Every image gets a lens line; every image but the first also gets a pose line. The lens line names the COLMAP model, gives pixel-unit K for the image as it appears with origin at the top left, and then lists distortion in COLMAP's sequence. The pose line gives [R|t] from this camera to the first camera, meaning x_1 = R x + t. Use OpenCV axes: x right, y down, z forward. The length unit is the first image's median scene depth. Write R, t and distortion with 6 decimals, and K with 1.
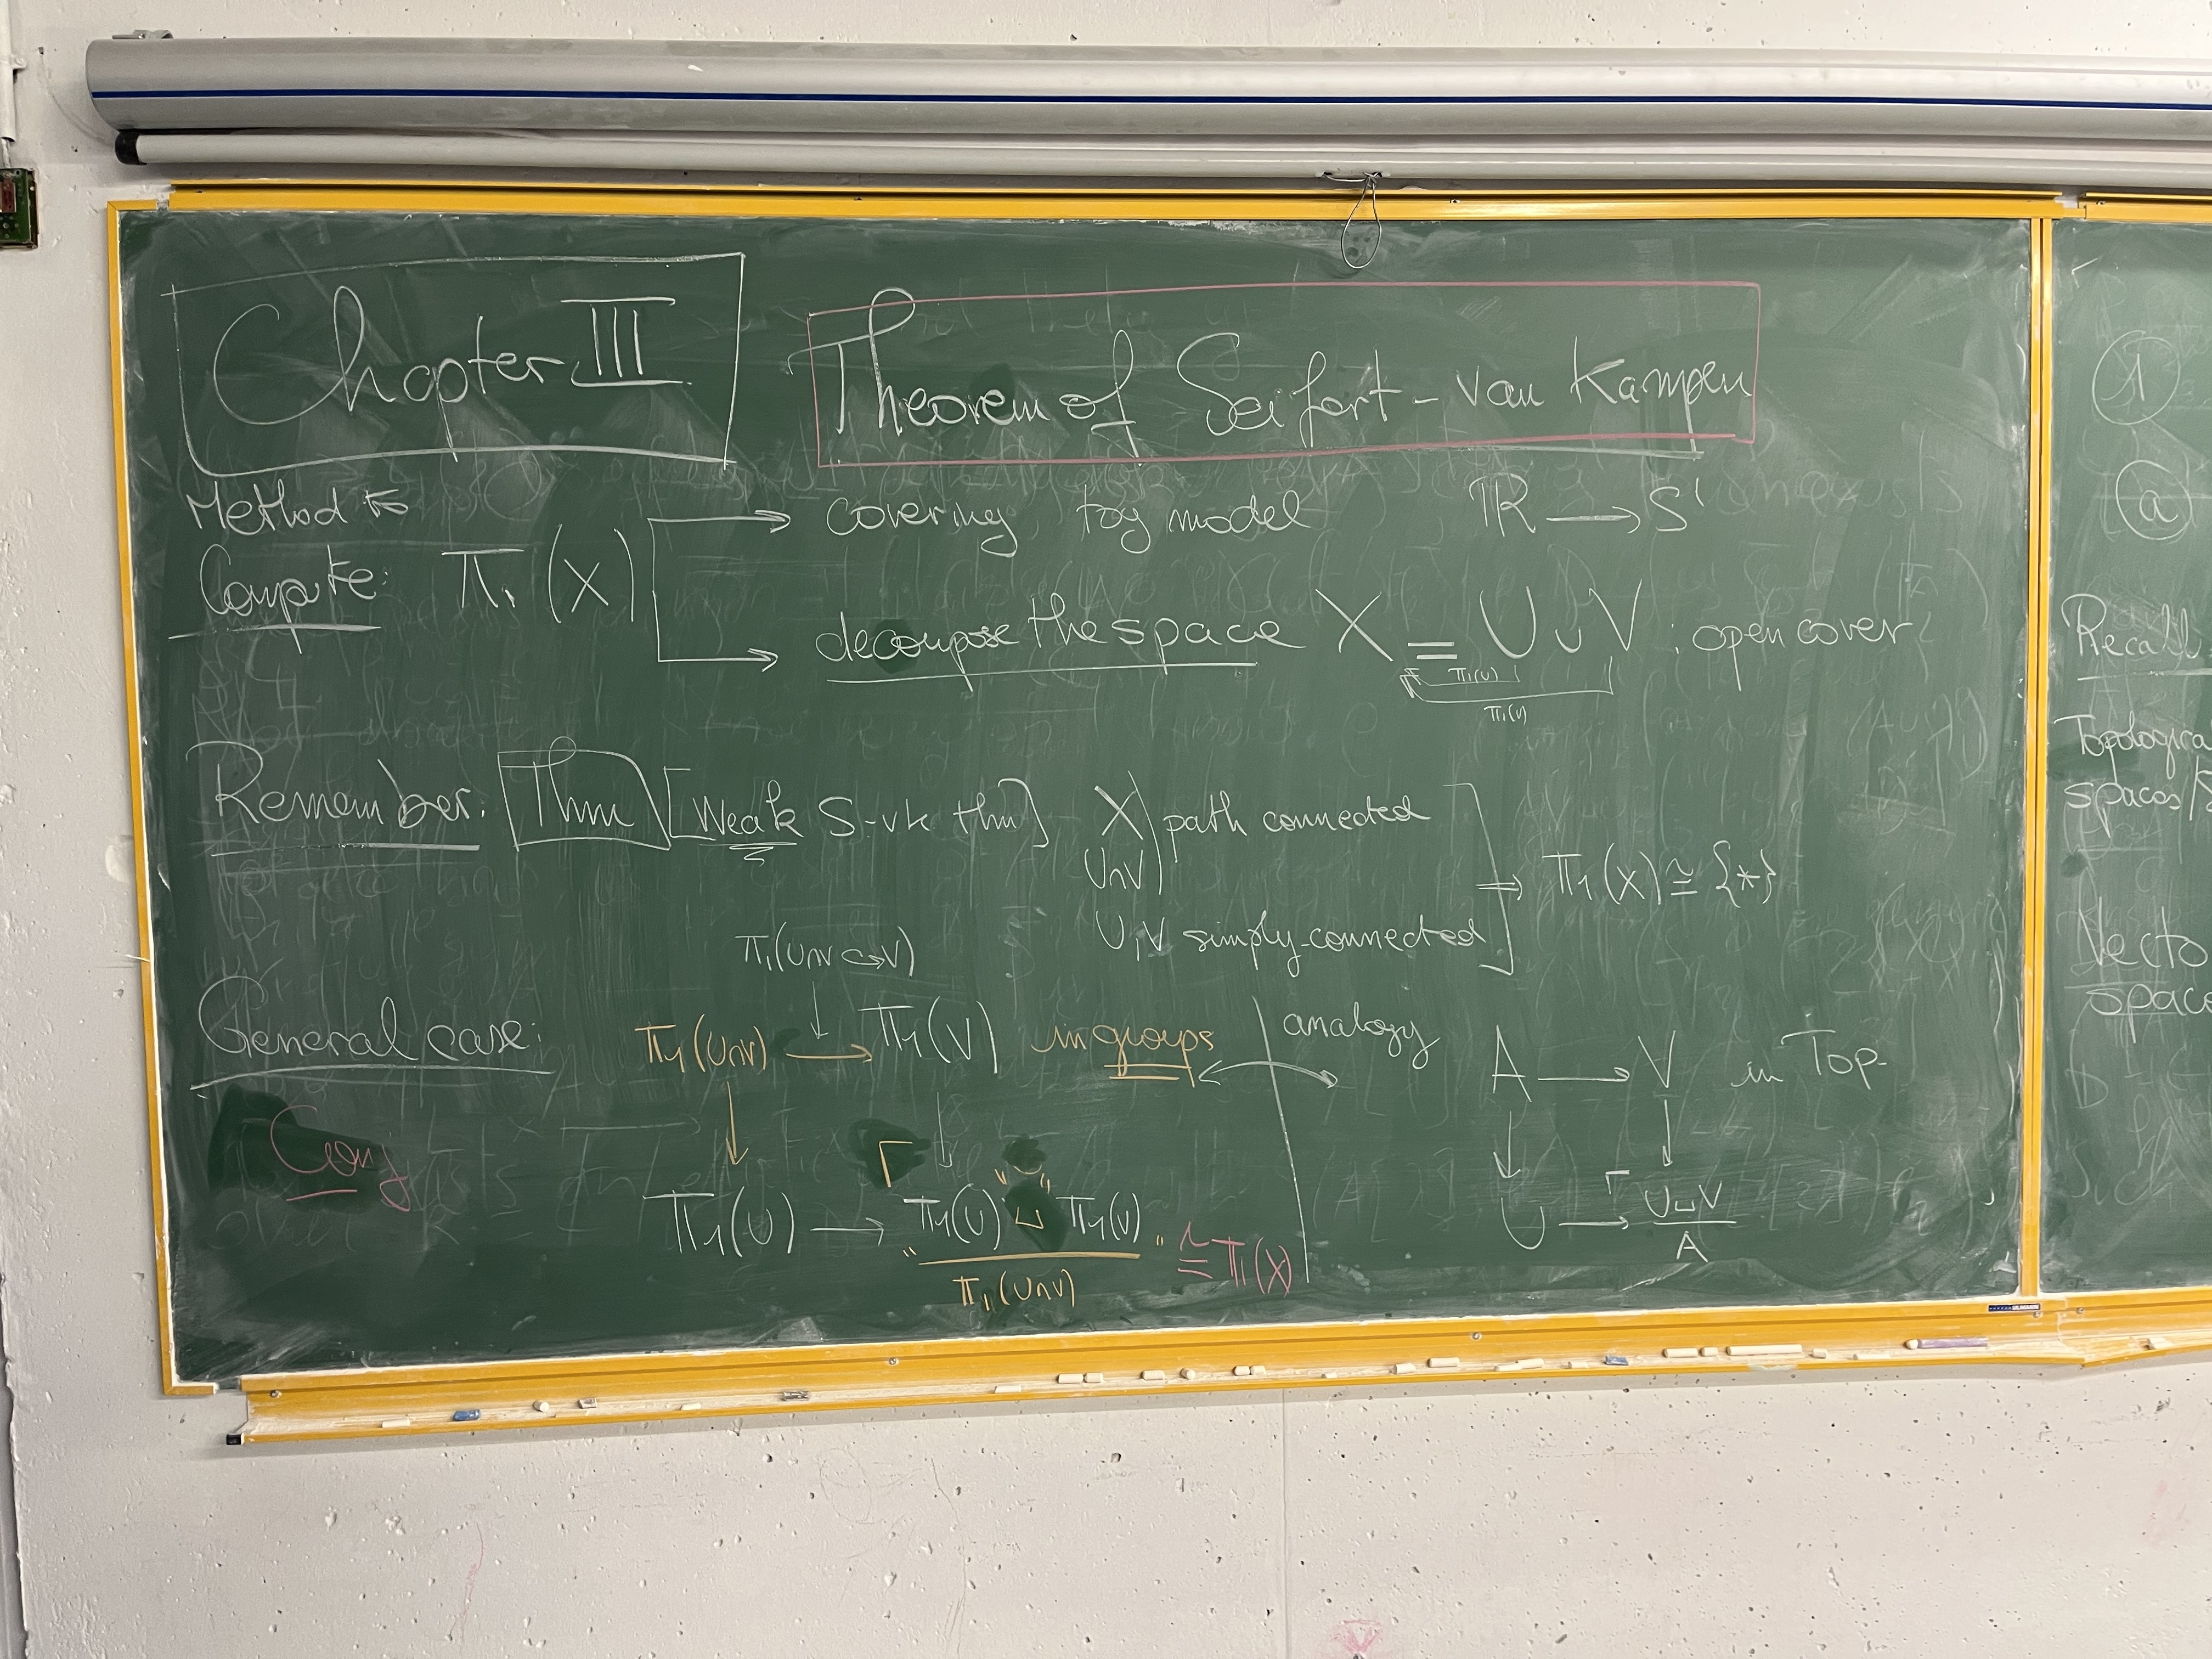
lens RADIAL K [[1721.8, 0, 1106.0], [0, 1721.8, 829.5], [0, 0, 1]] dist [0.118312, -0.163217]
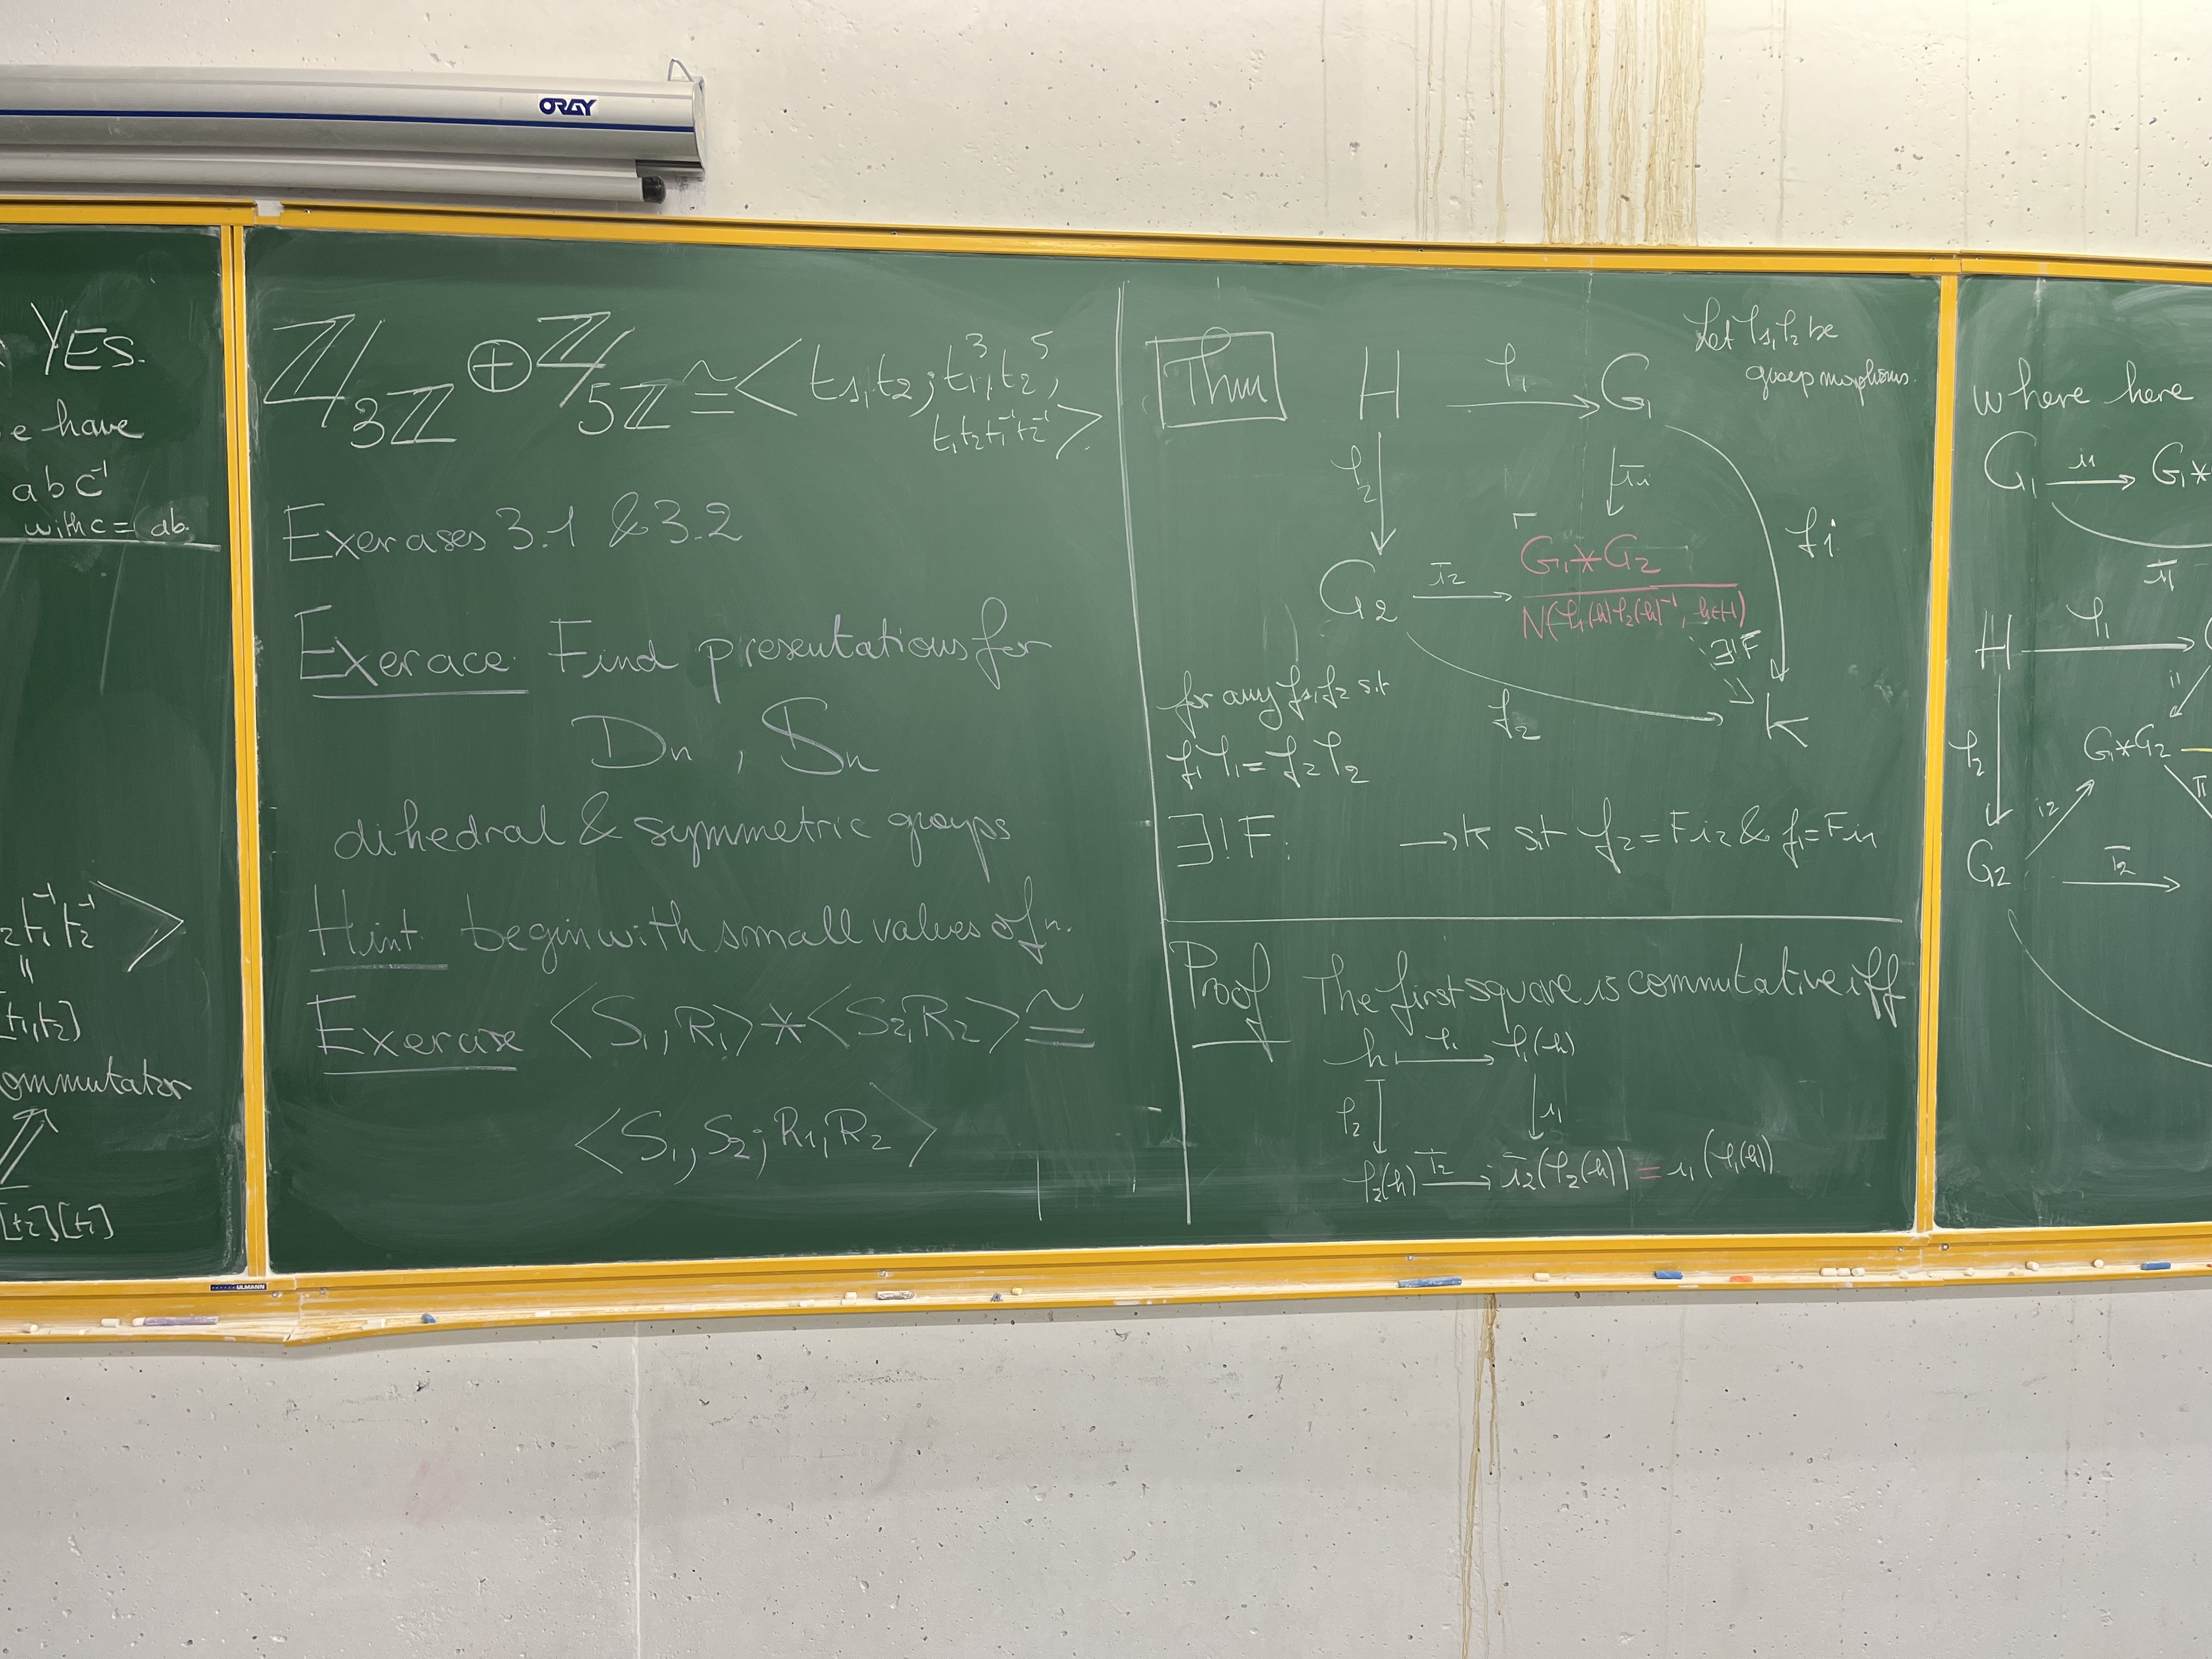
lens RADIAL K [[1721.8, 0, 1106.0], [0, 1721.8, 829.5], [0, 0, 1]] dist [0.118312, -0.163217]
pose [[0.999827, 0.018250, 0.003678, 1.041039], [-0.018229, 0.999819, -0.005481, 0.001599], [-0.003778, 0.005413, 0.999978, -0.028337]]
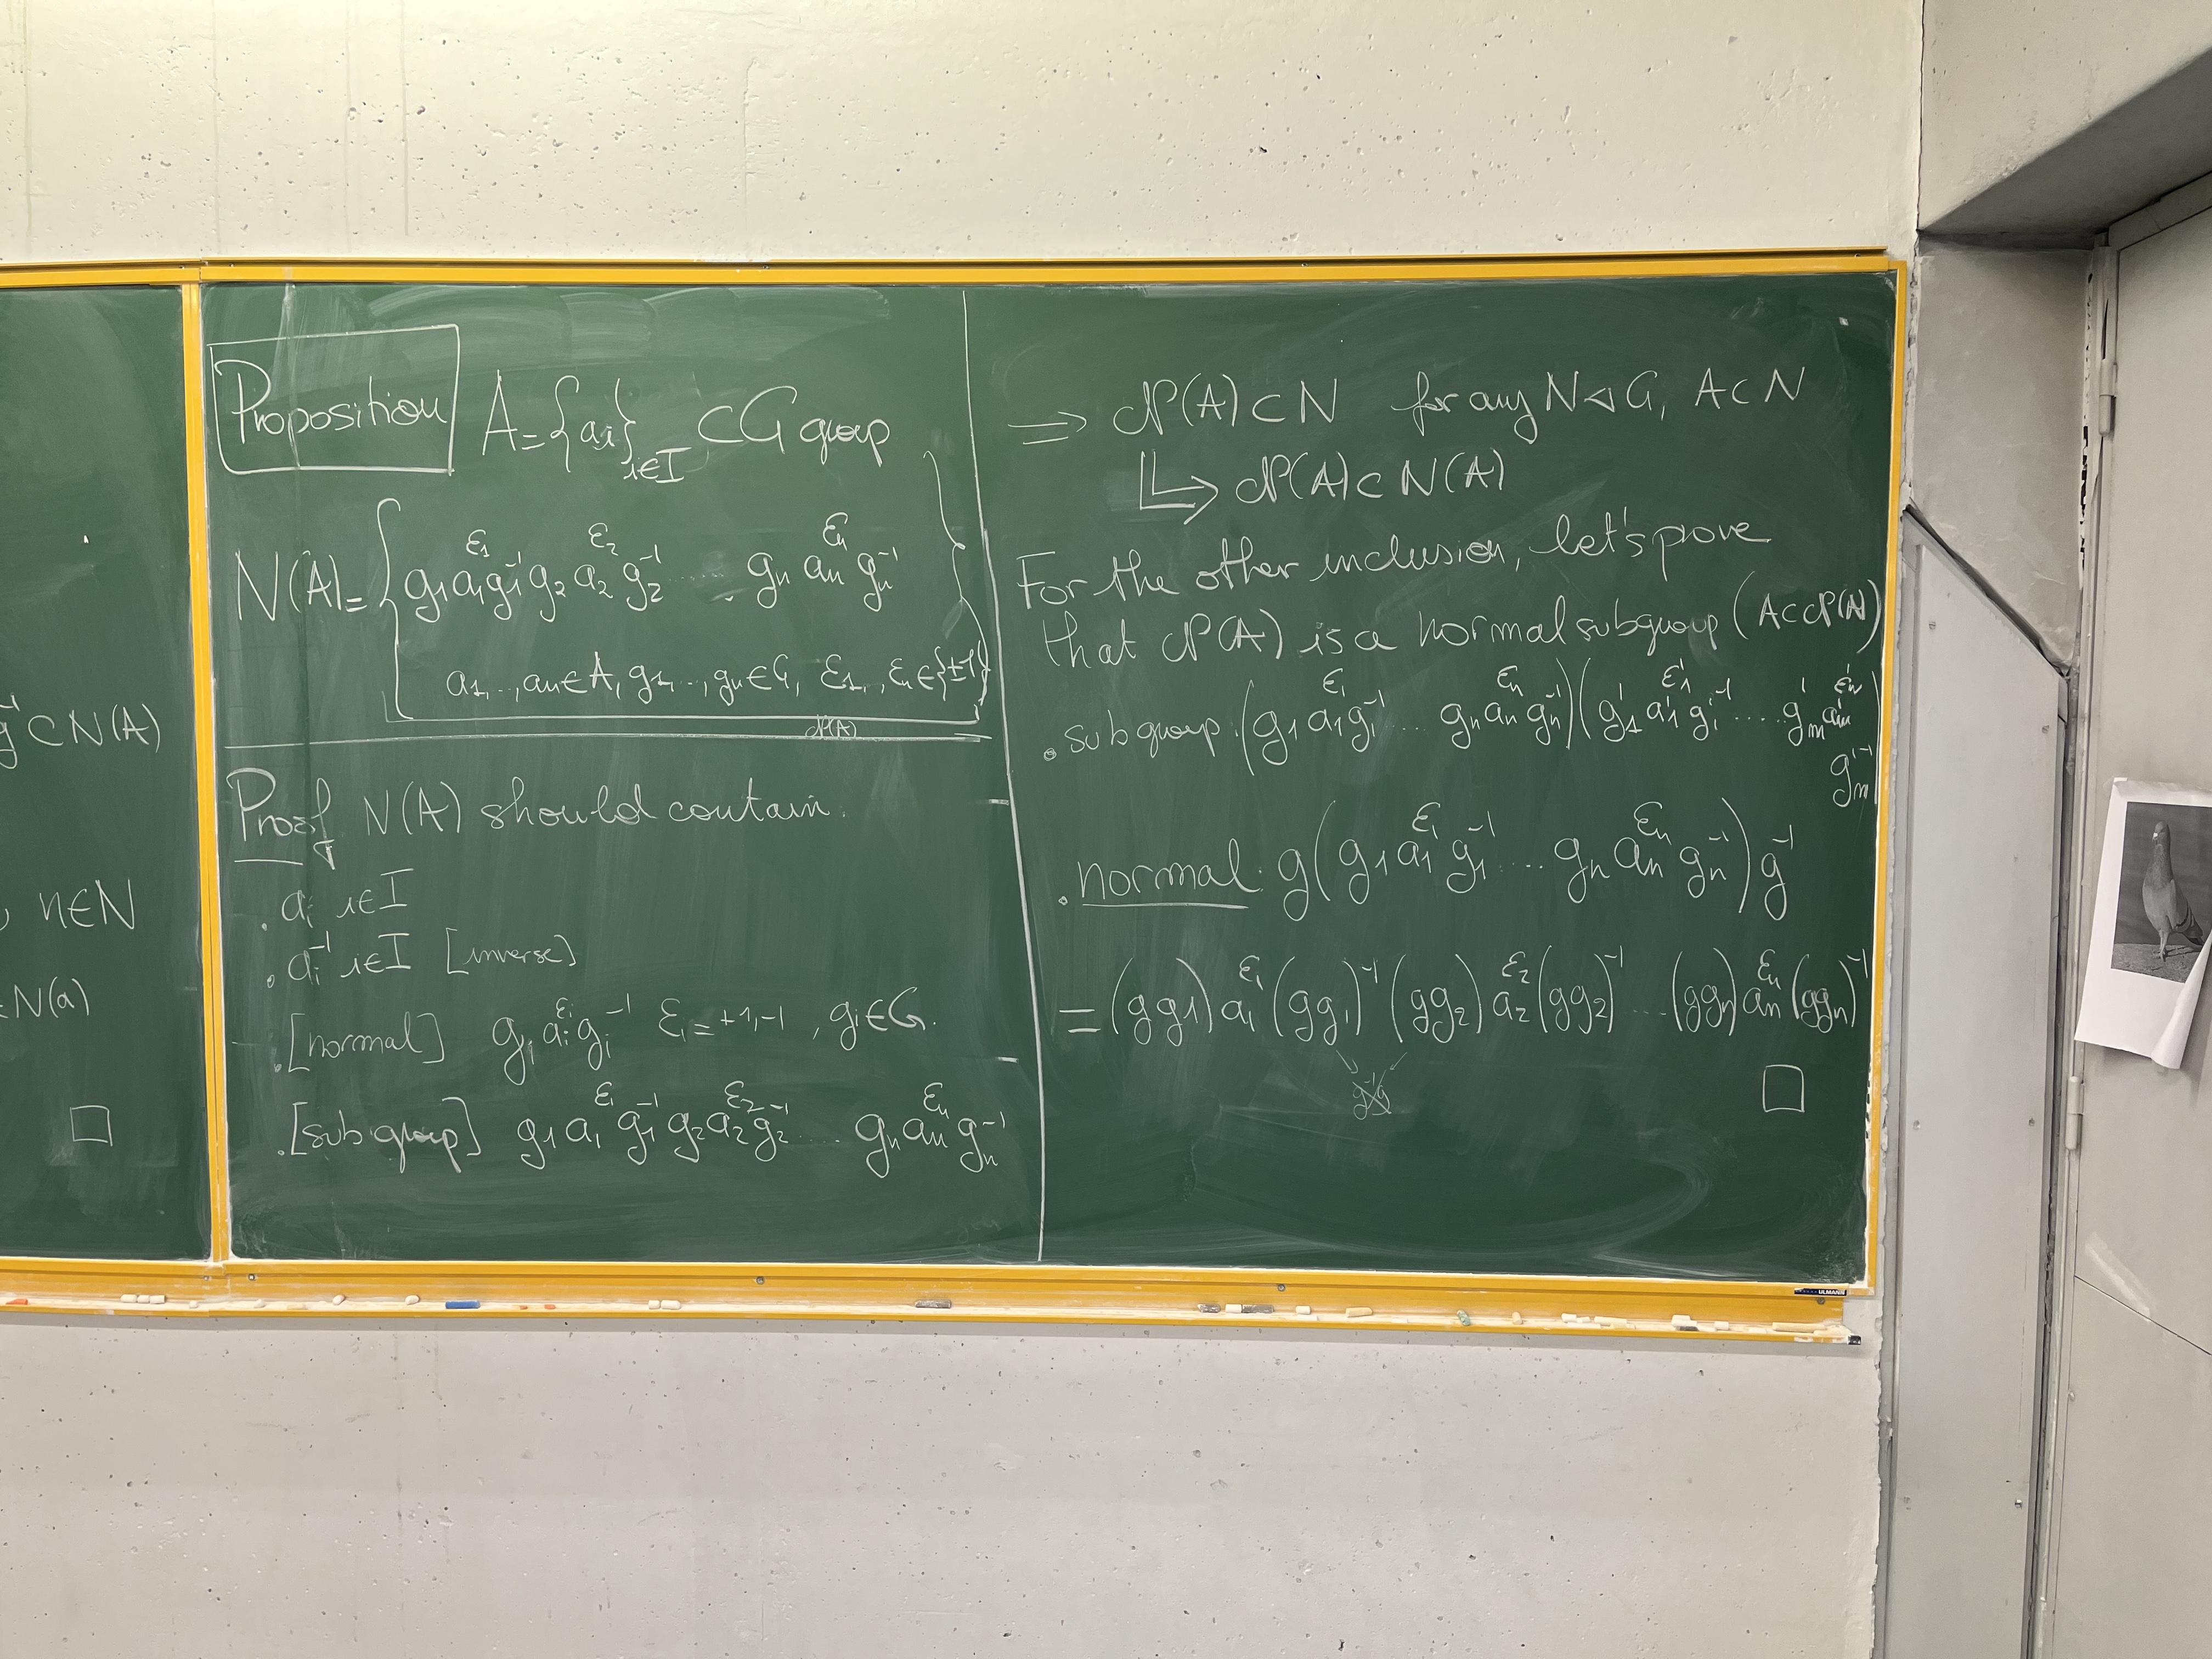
lens RADIAL K [[1721.8, 0, 1106.0], [0, 1721.8, 829.5], [0, 0, 1]] dist [0.118312, -0.163217]
pose [[0.989961, 0.026793, -0.138775, 2.305690], [-0.025077, 0.999586, 0.014102, -0.059163], [0.139095, -0.010480, 0.990224, 0.083939]]
